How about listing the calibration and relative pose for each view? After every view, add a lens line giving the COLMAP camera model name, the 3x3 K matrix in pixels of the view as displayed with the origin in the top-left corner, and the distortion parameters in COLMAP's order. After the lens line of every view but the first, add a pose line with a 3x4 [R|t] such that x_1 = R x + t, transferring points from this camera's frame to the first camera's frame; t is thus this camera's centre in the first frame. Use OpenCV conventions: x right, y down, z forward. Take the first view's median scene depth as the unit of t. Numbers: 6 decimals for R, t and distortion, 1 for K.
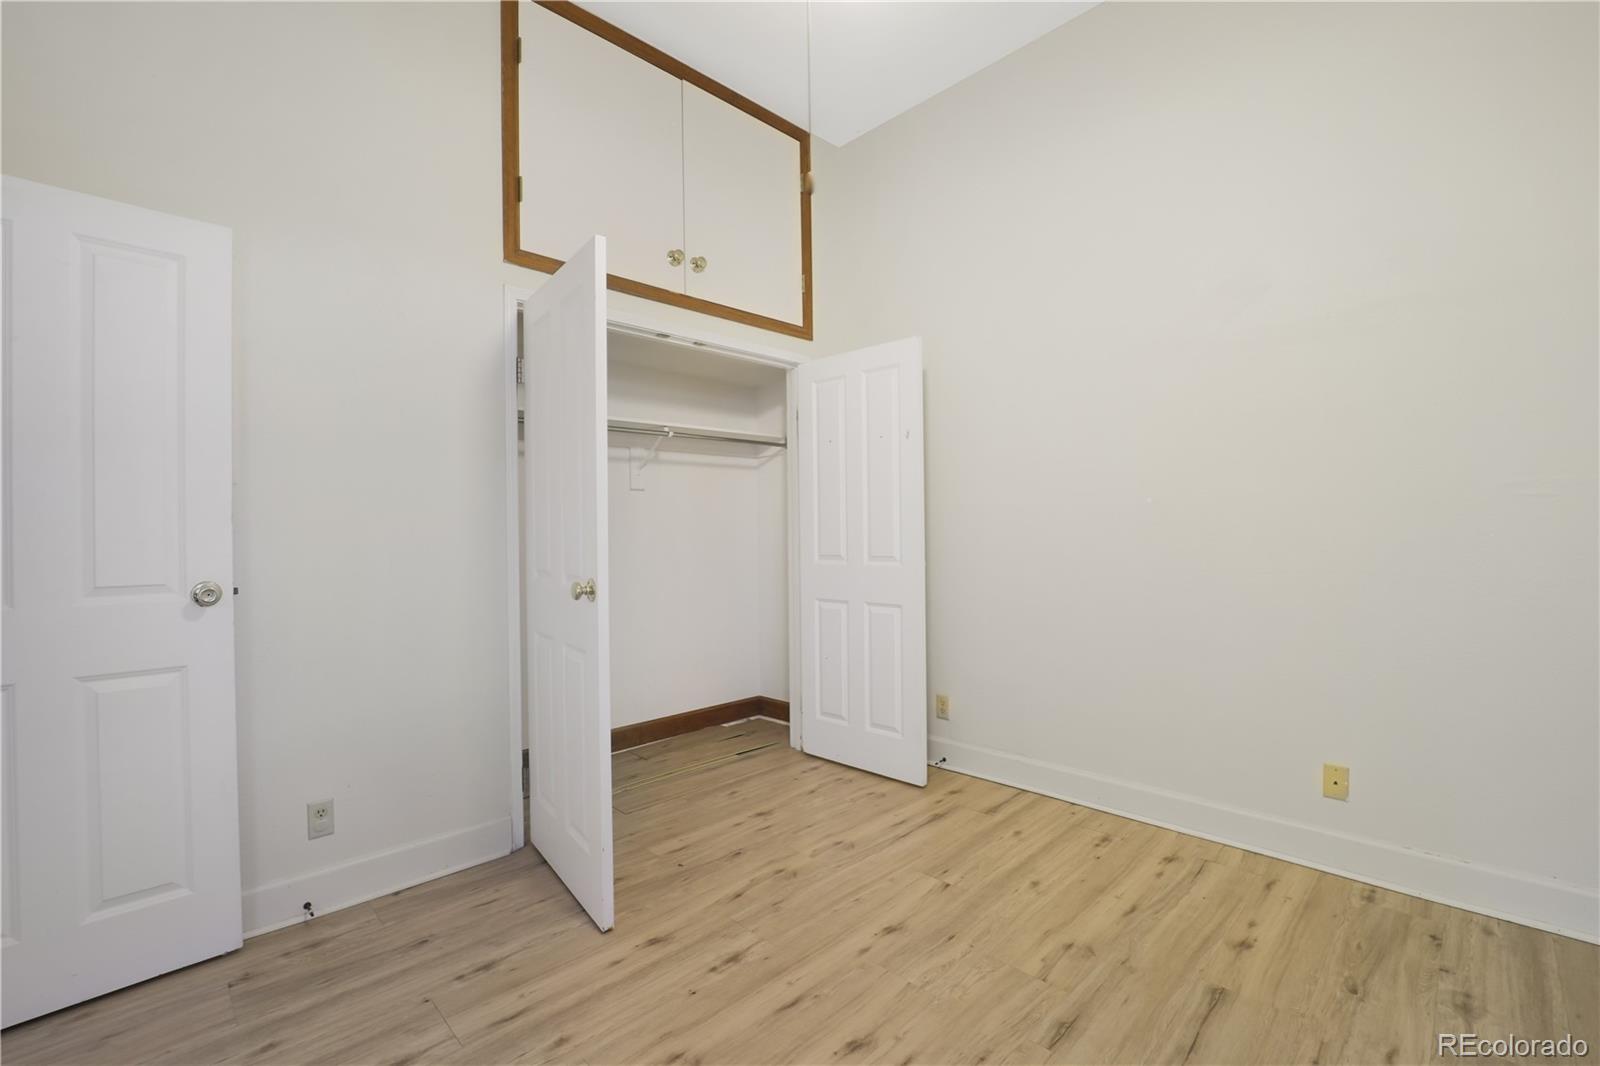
lens RADIAL K [[692.5, 0, 813.3], [0, 692.5, 535.4], [0, 0, 1]] dist [-0.025370, -0.000507]
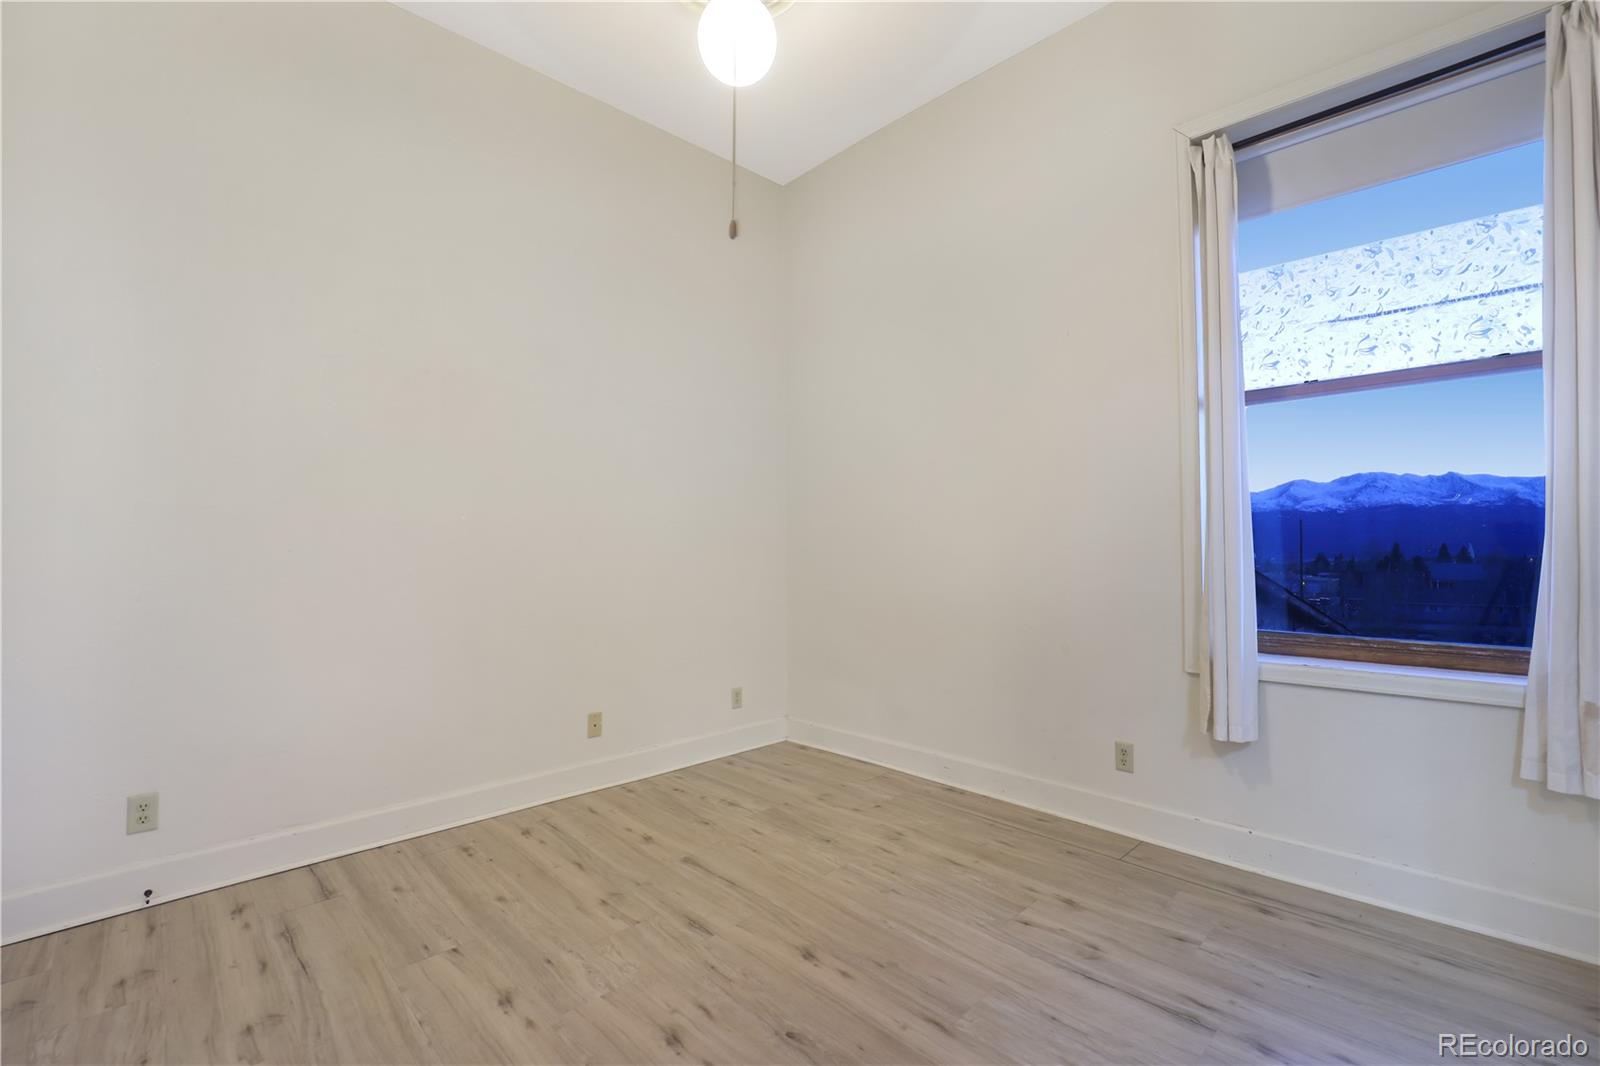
lens RADIAL K [[692.5, 0, 813.3], [0, 692.5, 535.4], [0, 0, 1]] dist [-0.025370, -0.000507]
pose [[0.007367, 0.024872, 0.999664, -0.685379], [0.010168, 0.999637, -0.024946, 0.005999], [-0.999921, 0.010349, 0.007111, 0.531539]]
